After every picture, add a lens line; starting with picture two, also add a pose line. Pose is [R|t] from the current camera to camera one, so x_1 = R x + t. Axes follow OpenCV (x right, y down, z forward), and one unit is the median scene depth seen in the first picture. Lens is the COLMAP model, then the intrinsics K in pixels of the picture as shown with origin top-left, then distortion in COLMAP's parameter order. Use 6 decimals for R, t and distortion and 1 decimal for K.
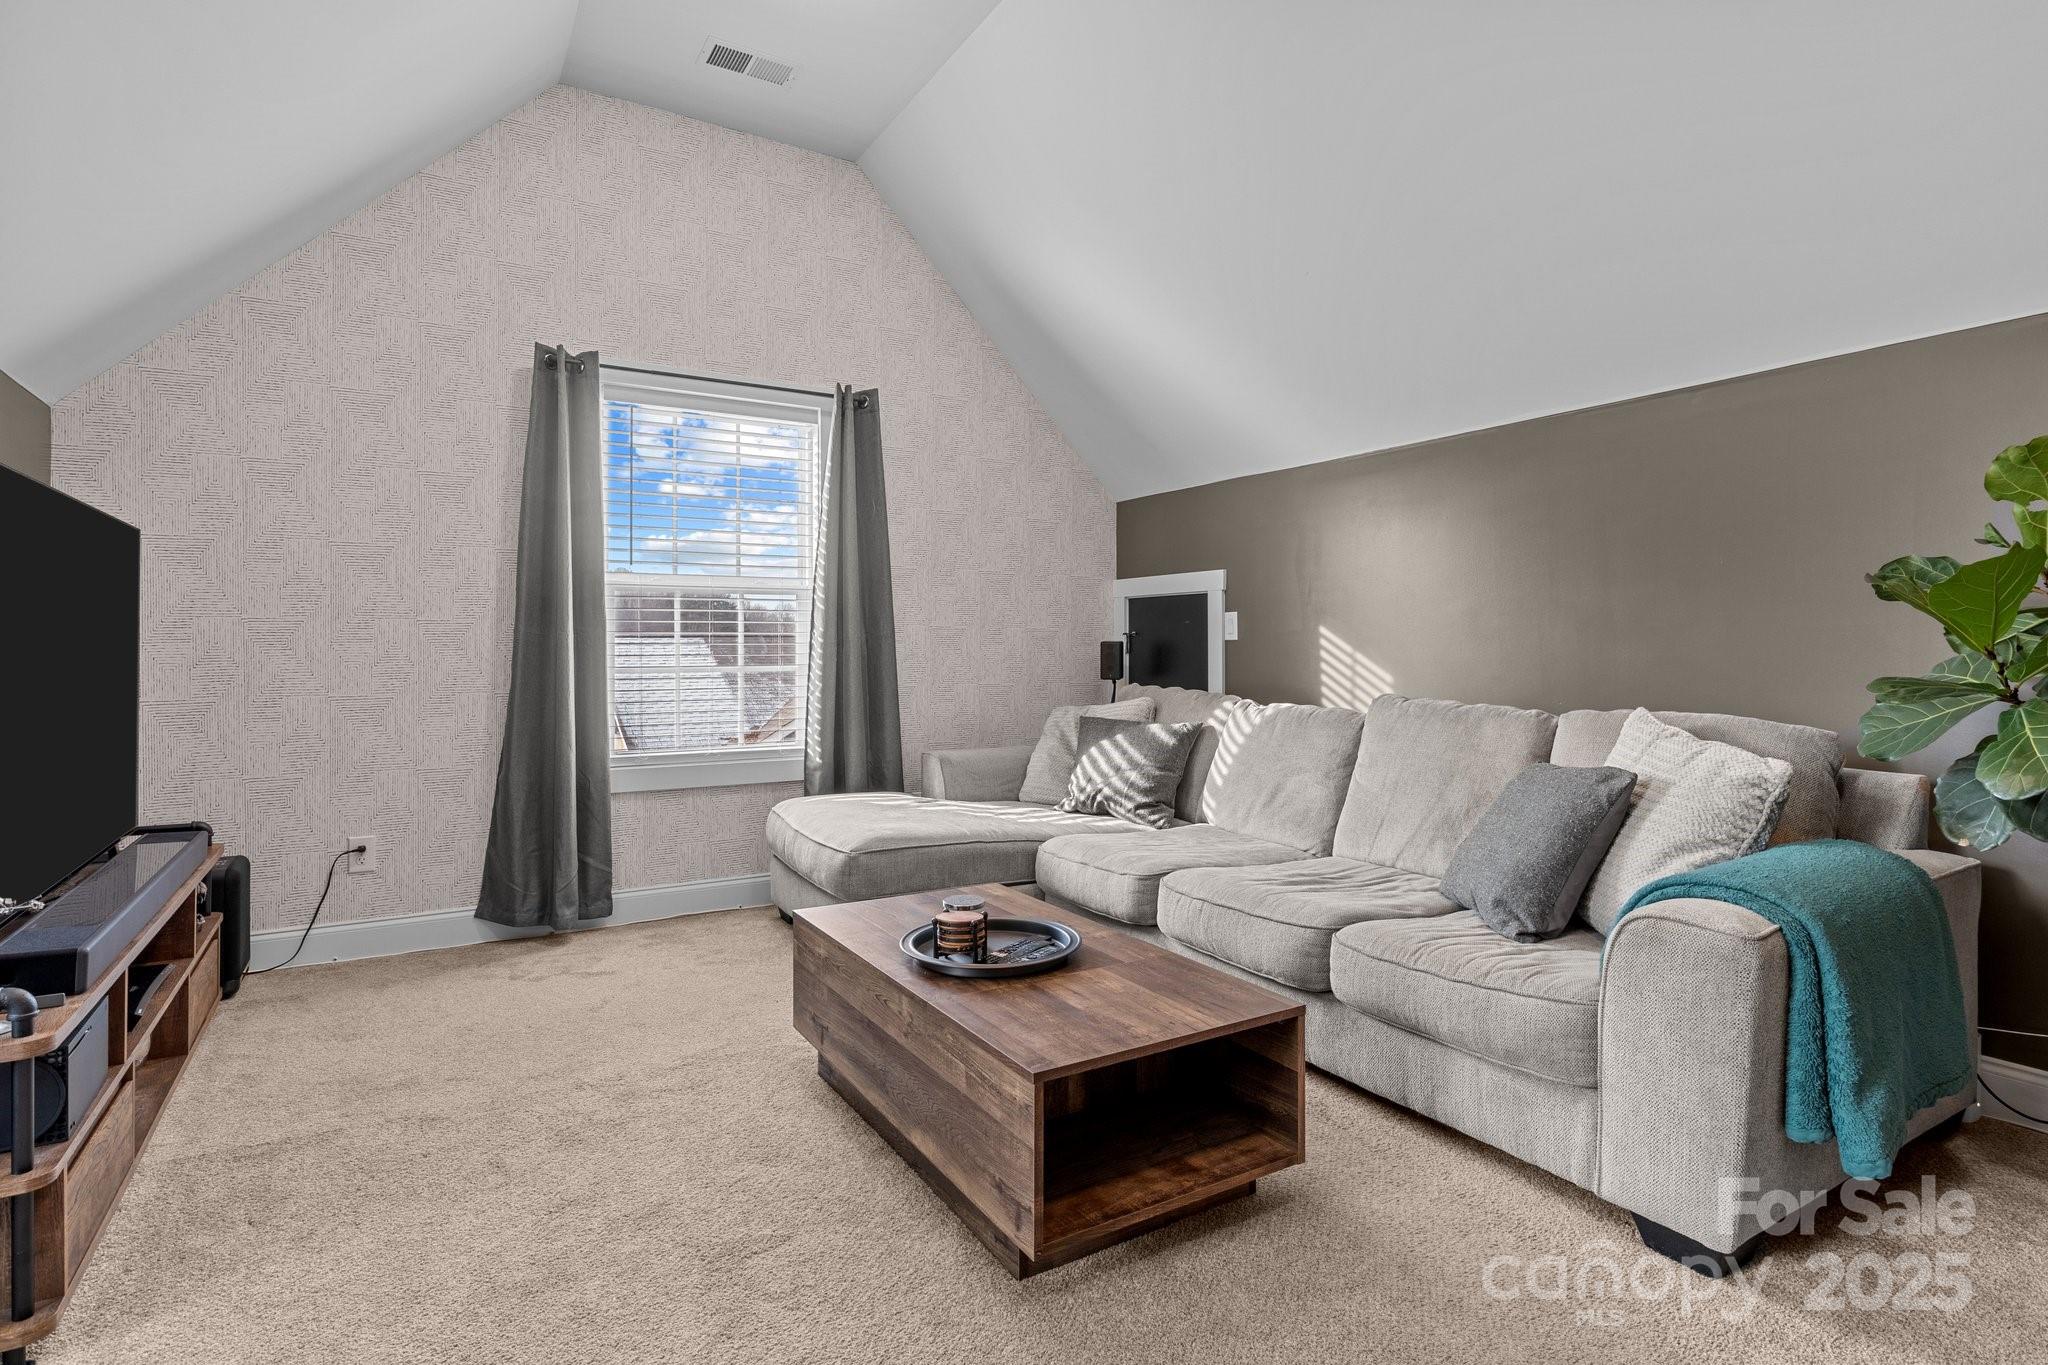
lens RADIAL K [[1022.5, 0, 1024.7], [0, 1022.5, 662.6], [0, 0, 1]] dist [-0.005154, -0.000407]
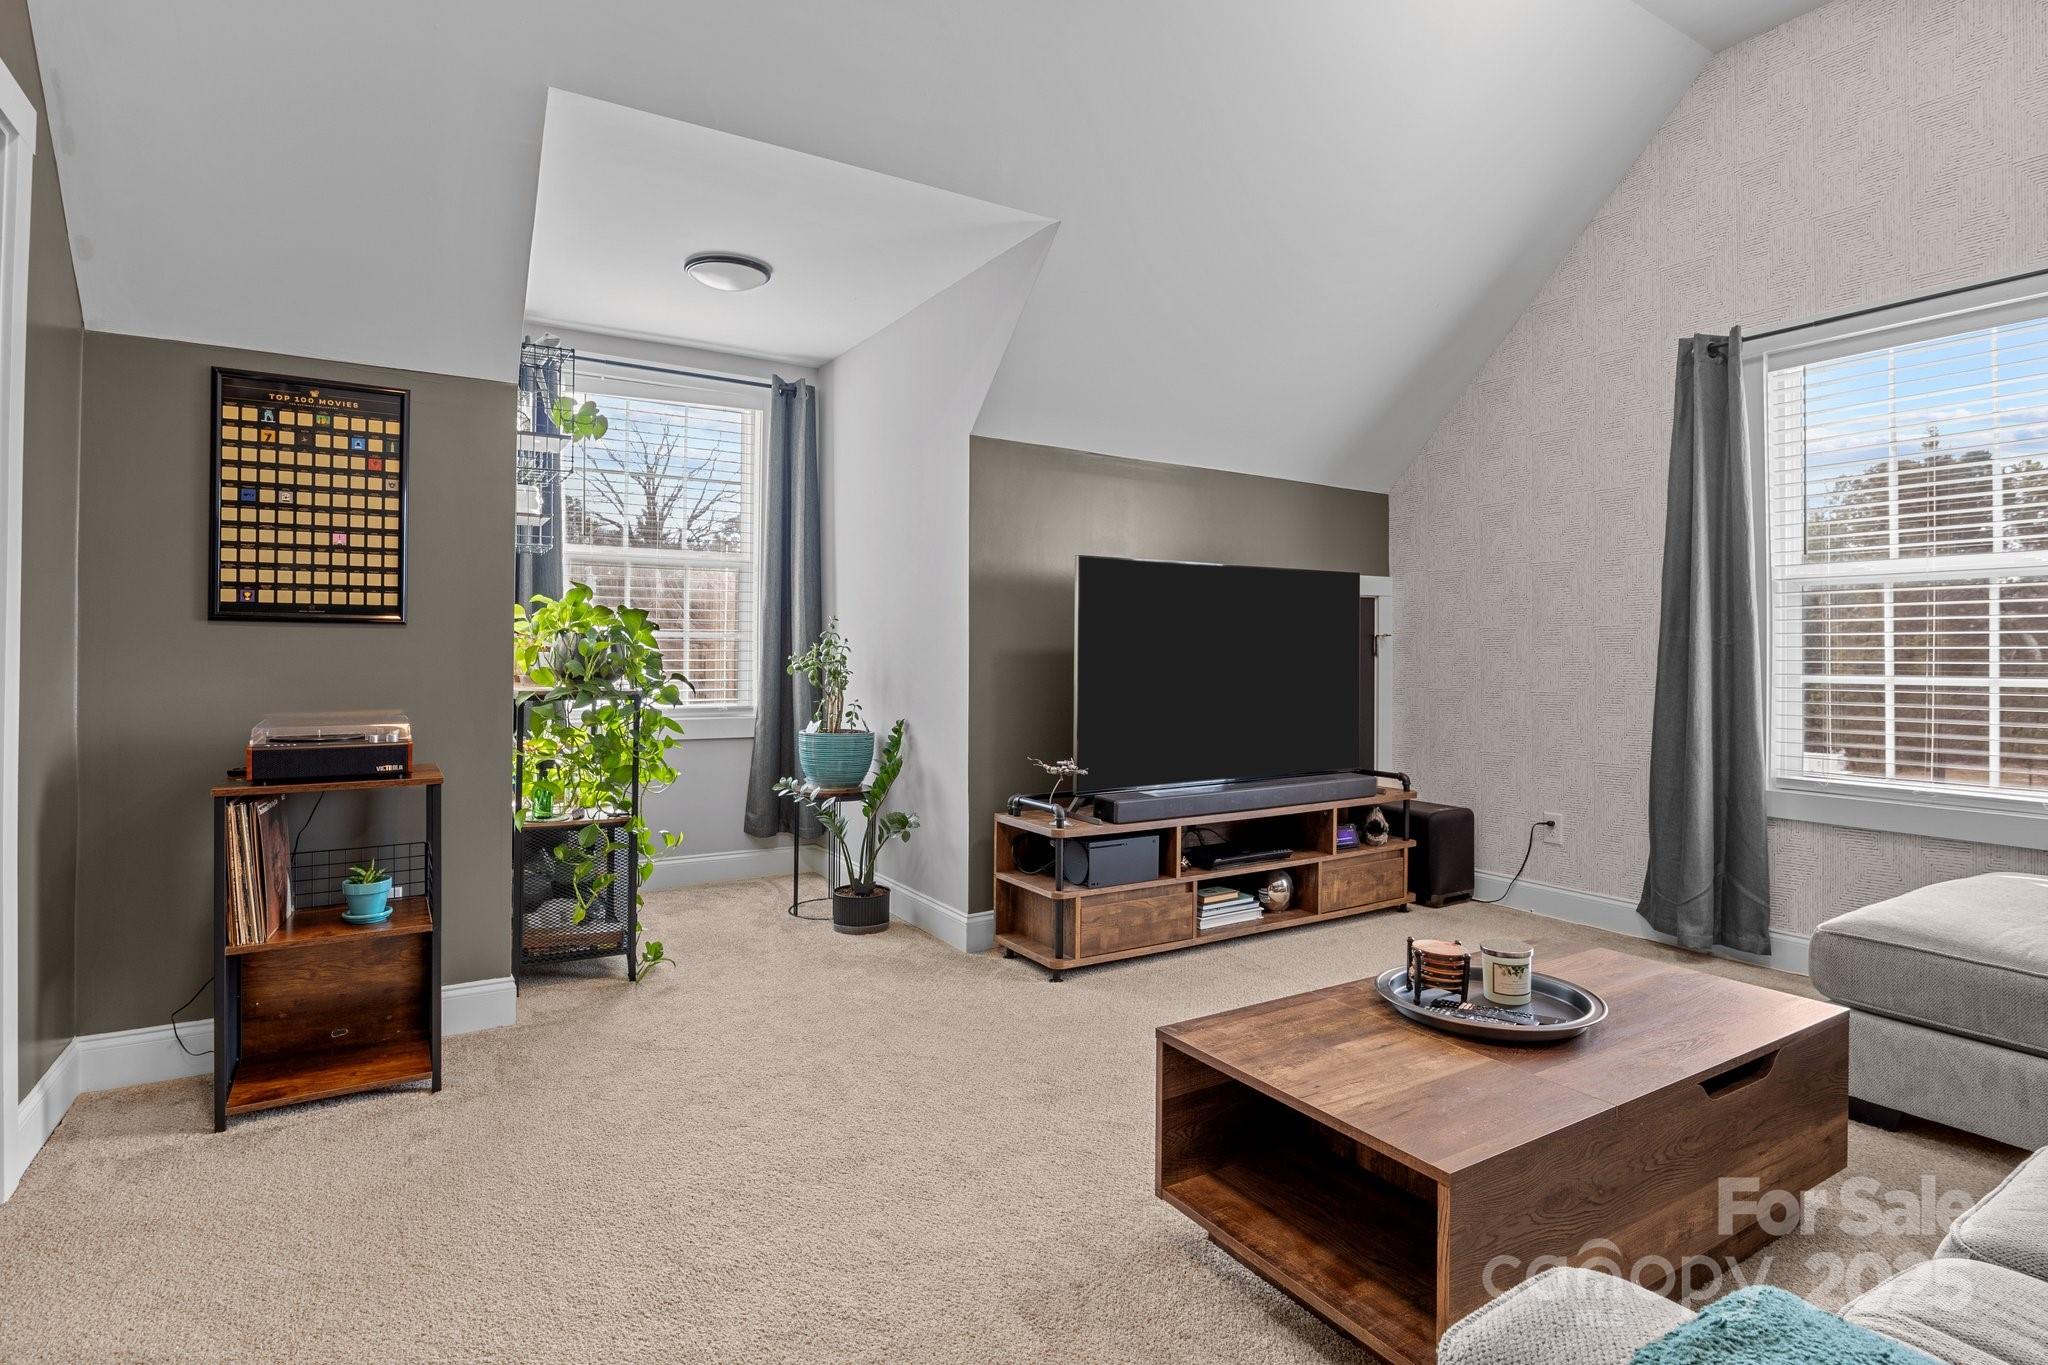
lens RADIAL K [[1022.5, 0, 1024.7], [0, 1022.5, 662.6], [0, 0, 1]] dist [-0.005154, -0.000407]
pose [[0.014525, 0.011638, -0.999827, 0.830306], [-0.016878, 0.999793, 0.011392, -0.007996], [0.999752, 0.016709, 0.014719, 0.613004]]
